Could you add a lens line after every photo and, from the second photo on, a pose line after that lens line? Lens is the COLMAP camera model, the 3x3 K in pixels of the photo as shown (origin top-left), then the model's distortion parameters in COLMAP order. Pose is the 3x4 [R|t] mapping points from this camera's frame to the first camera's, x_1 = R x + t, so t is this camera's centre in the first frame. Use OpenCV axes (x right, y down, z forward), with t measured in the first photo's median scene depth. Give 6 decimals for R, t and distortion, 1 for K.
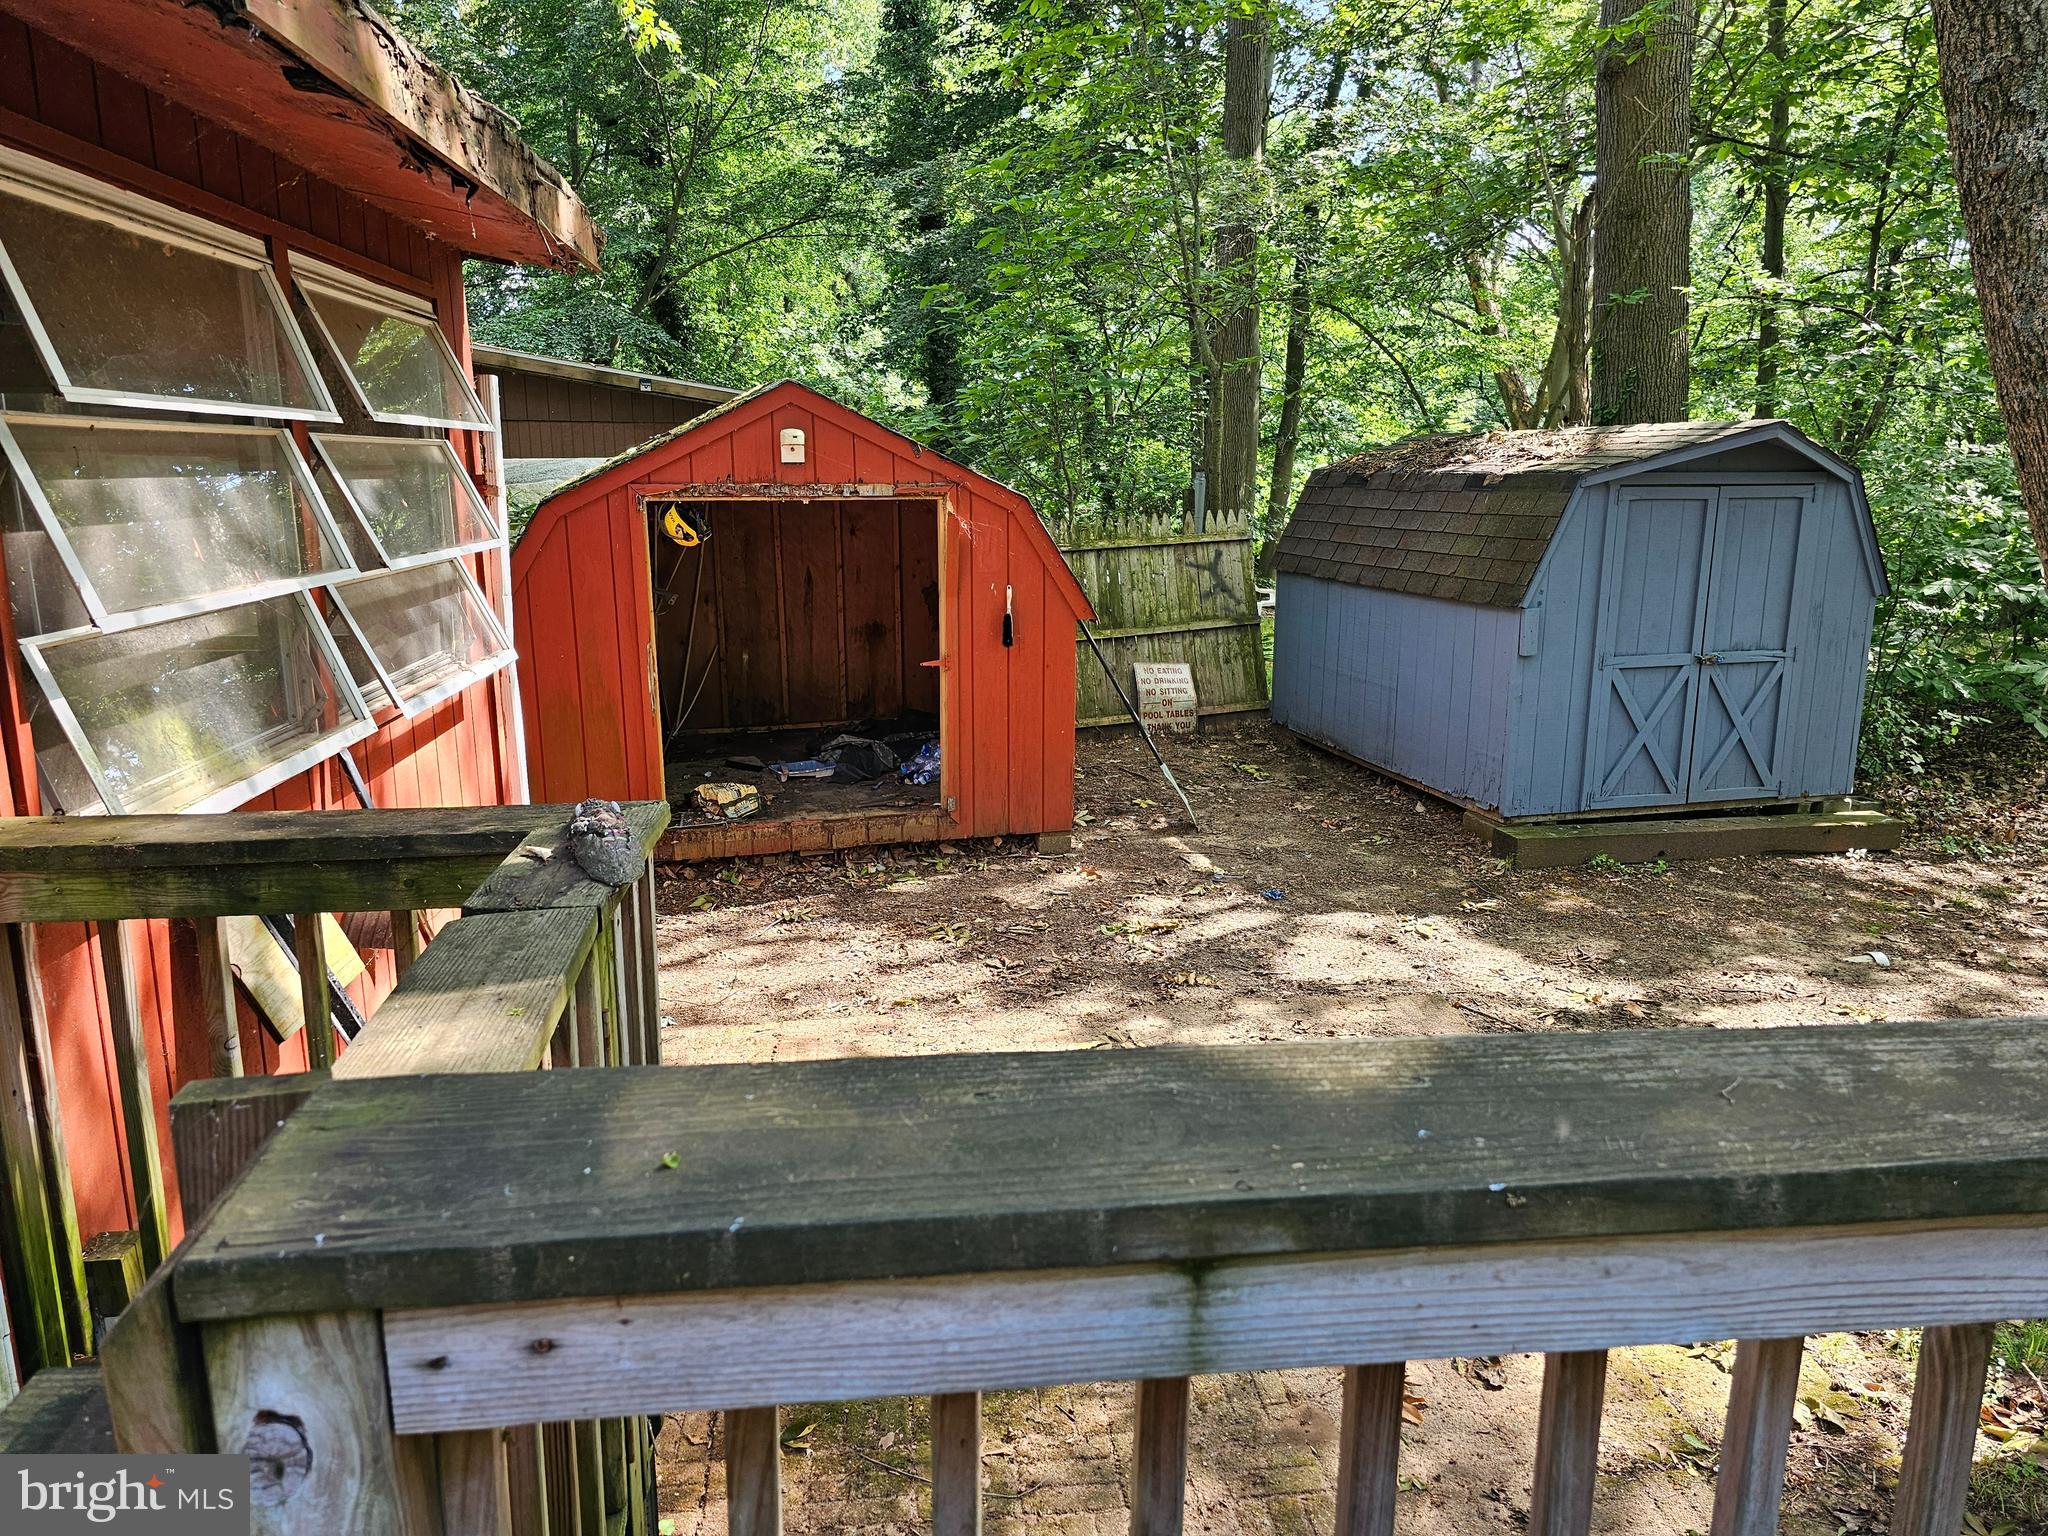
lens RADIAL K [[1376.2, 0, 1019.0], [0, 1376.2, 774.7], [0, 0, 1]] dist [0.008379, -0.007841]
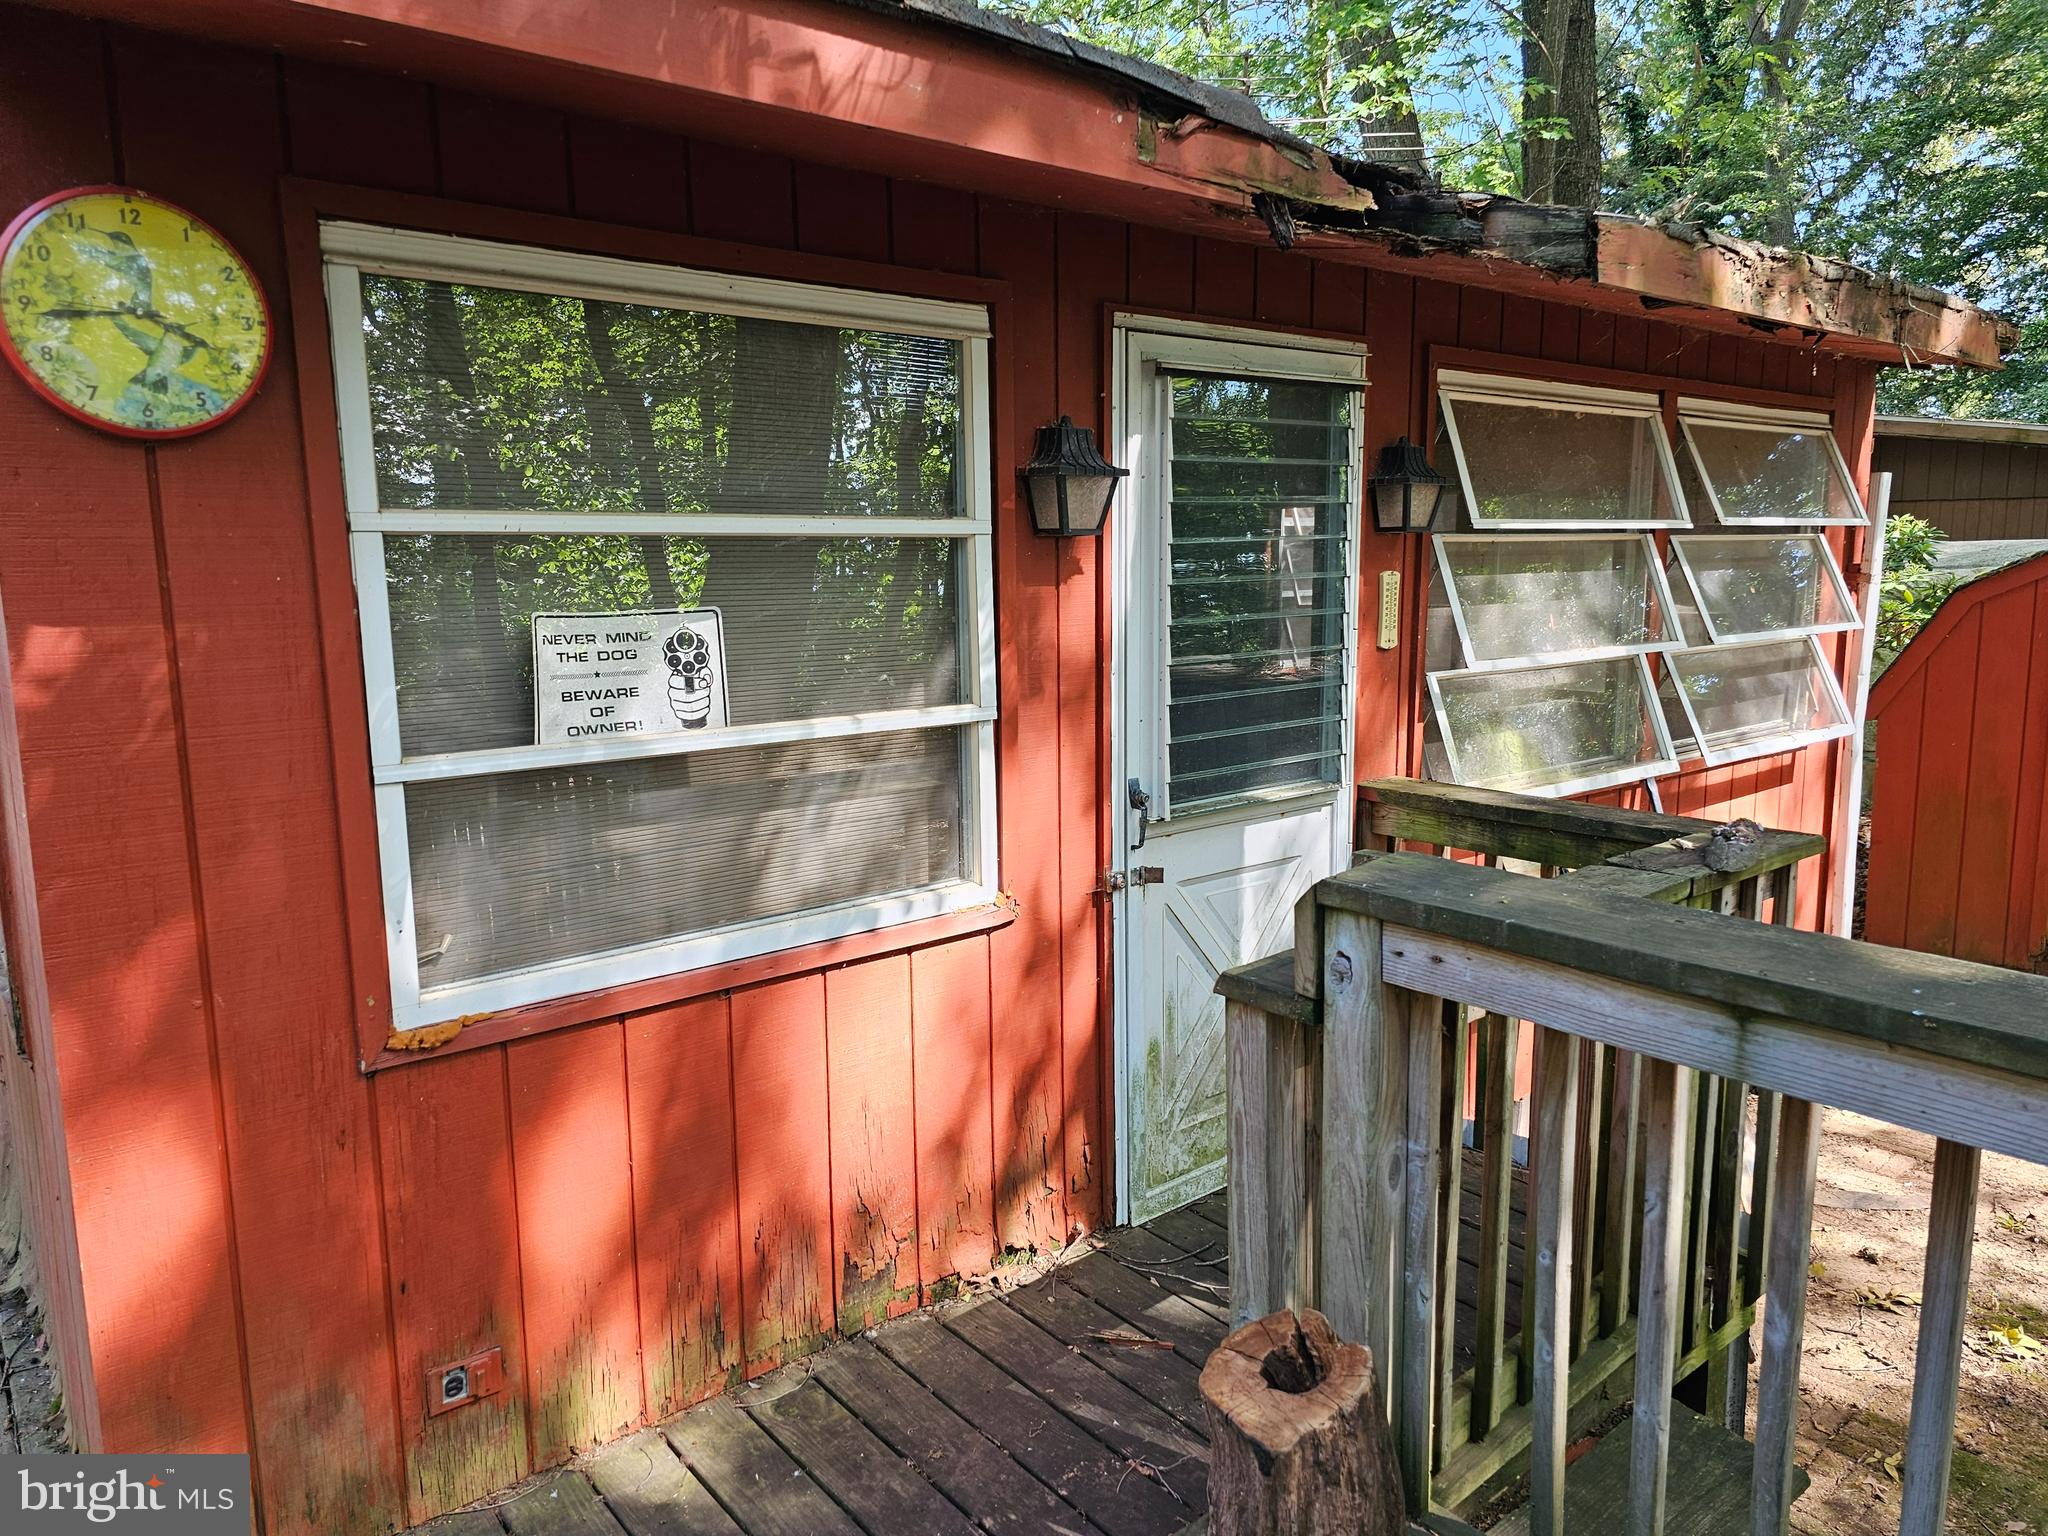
lens RADIAL K [[1376.2, 0, 1021.5], [0, 1376.2, 765.5], [0, 0, 1]] dist [0.008379, -0.007841]
pose [[0.550711, 0.115973, -0.826600, 0.287988], [-0.166684, 0.985634, 0.027235, 0.035548], [0.817884, 0.122783, 0.562130, -0.231806]]
